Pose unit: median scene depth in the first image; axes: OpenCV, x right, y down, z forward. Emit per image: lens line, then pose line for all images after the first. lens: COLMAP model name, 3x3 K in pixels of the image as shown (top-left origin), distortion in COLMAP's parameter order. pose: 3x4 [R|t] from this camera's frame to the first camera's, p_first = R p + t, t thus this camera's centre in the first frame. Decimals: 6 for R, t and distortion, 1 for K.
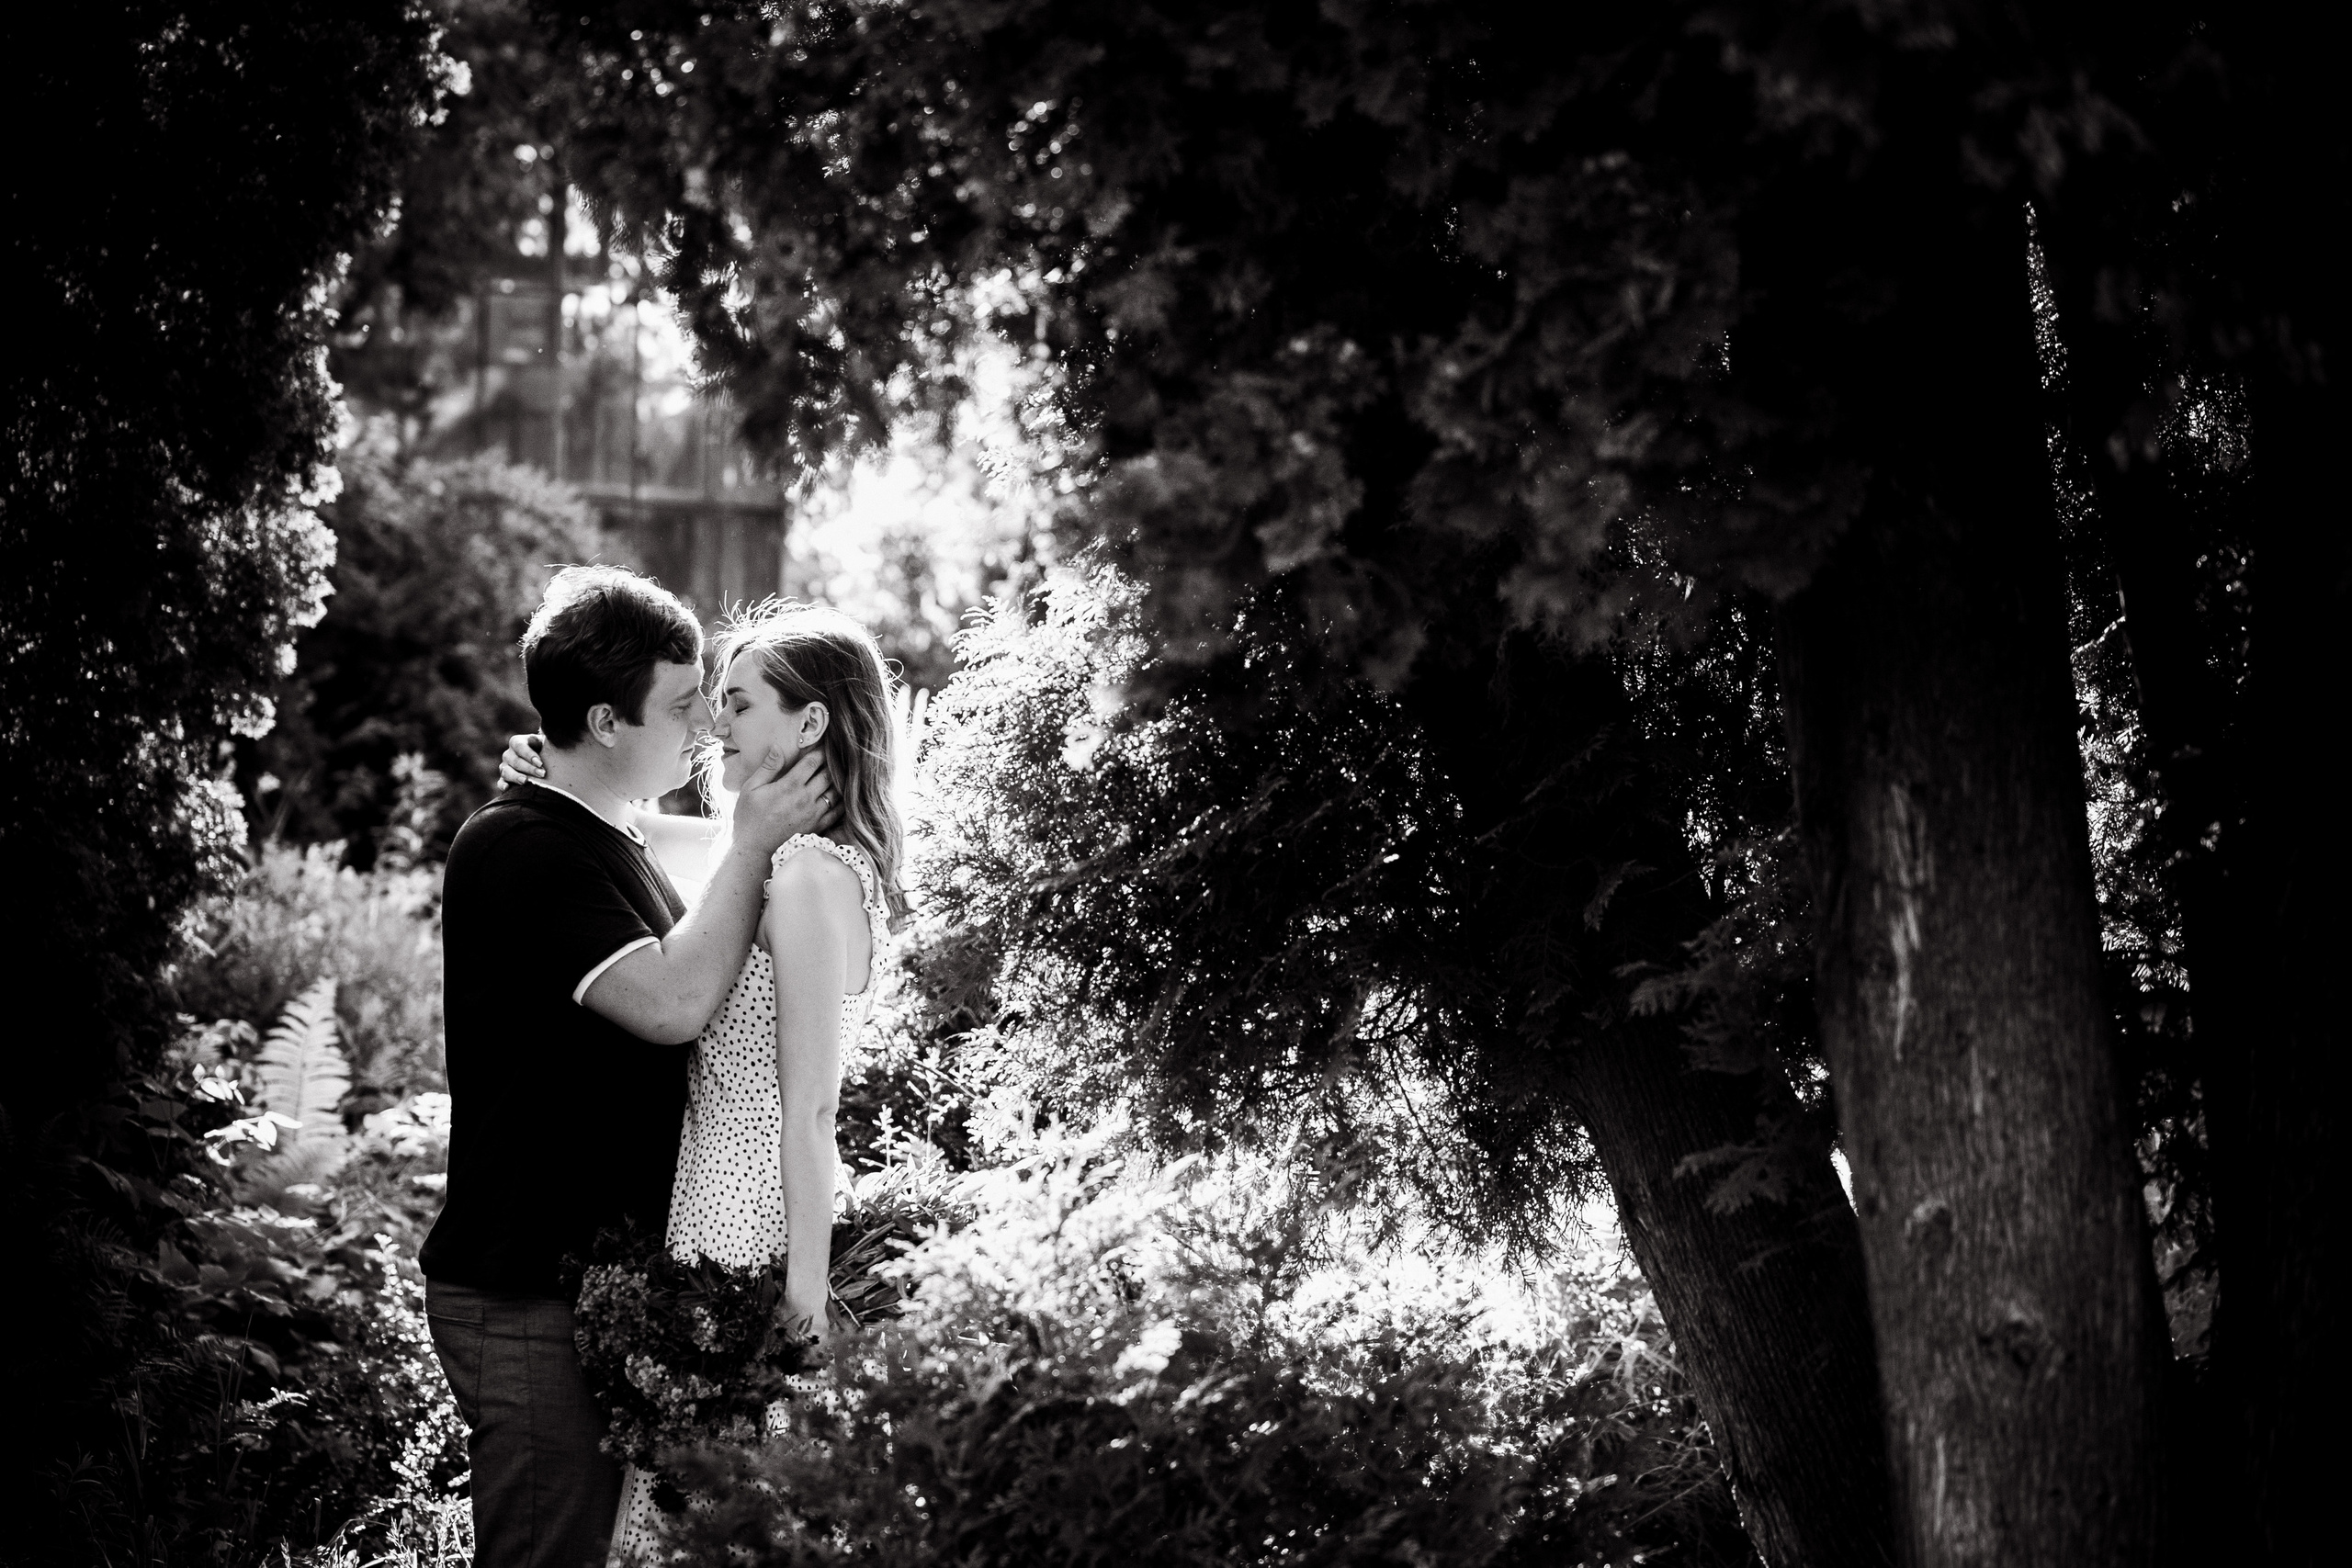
lens RADIAL K [[13540.1, 0, 1176.0], [0, 13540.1, 784.0], [0, 0, 1]] dist [-0.372218, -6.213550]
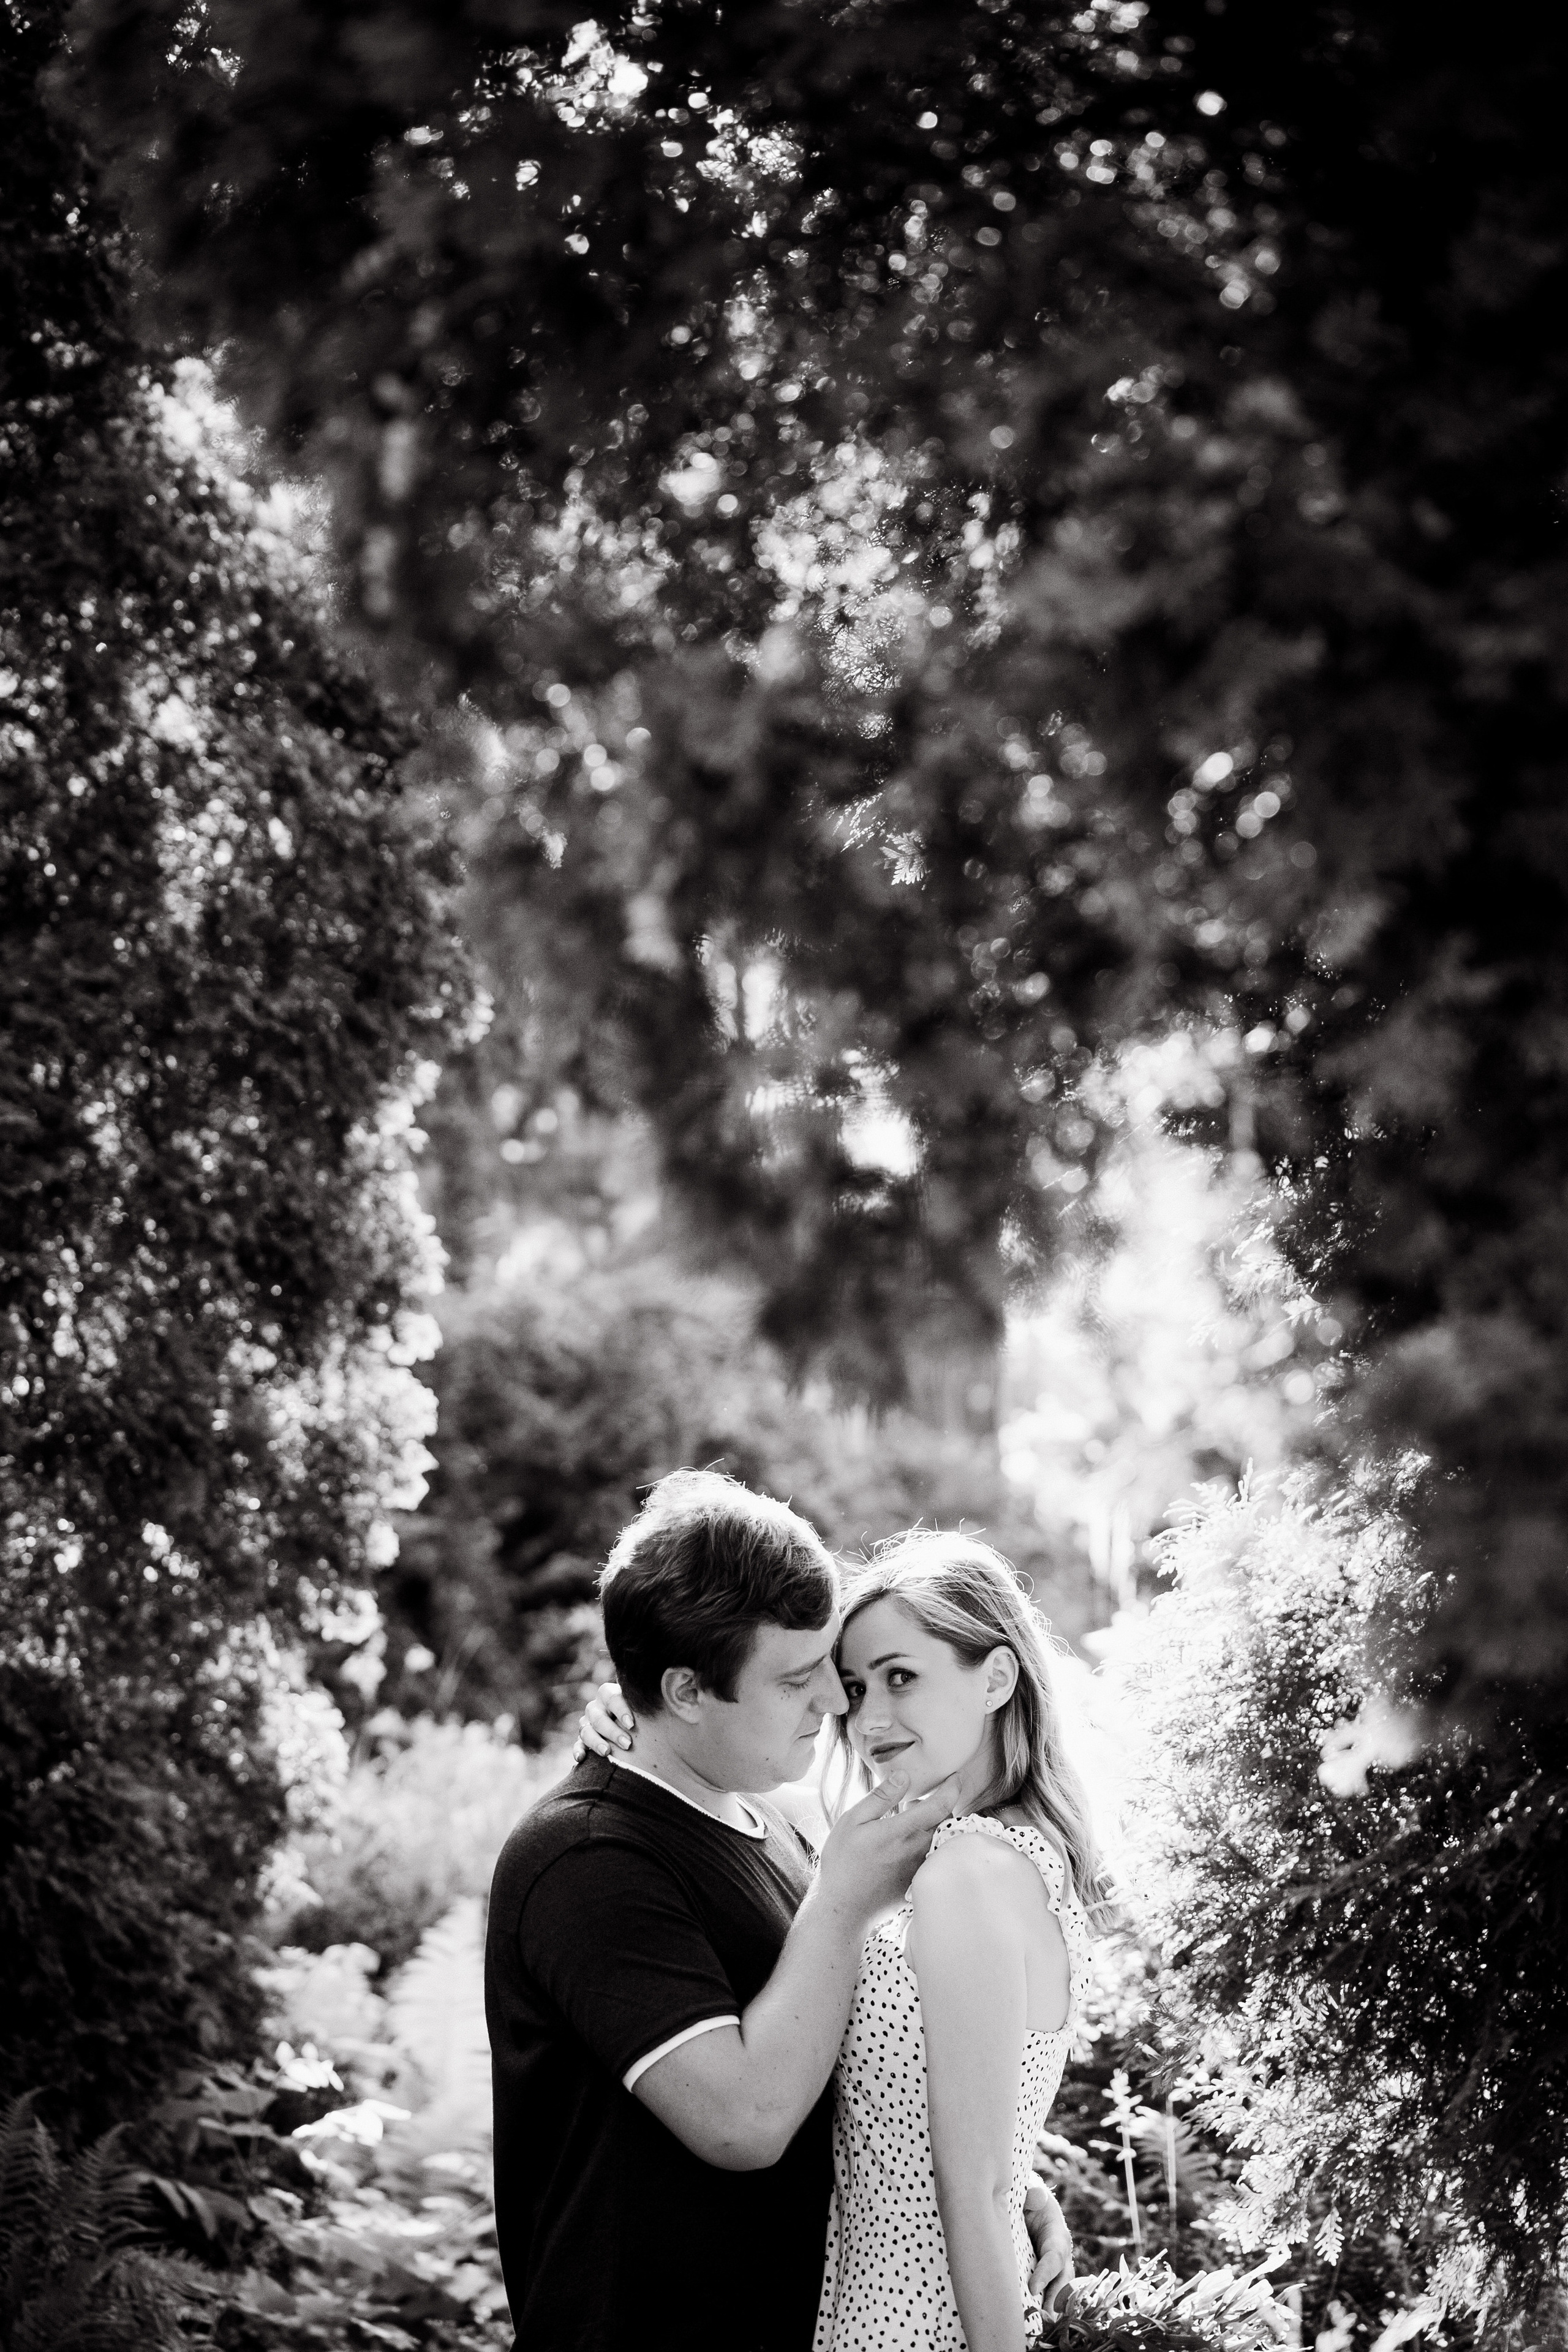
lens RADIAL K [[13541.4, 0, 784.0], [0, 13541.4, 1176.0], [0, 0, 1]] dist [-0.372218, -6.213550]
pose [[0.996810, -0.065991, -0.044883, -0.002452], [0.064712, 0.997472, -0.029375, -0.010820], [0.046708, 0.026377, 0.998560, 0.285526]]
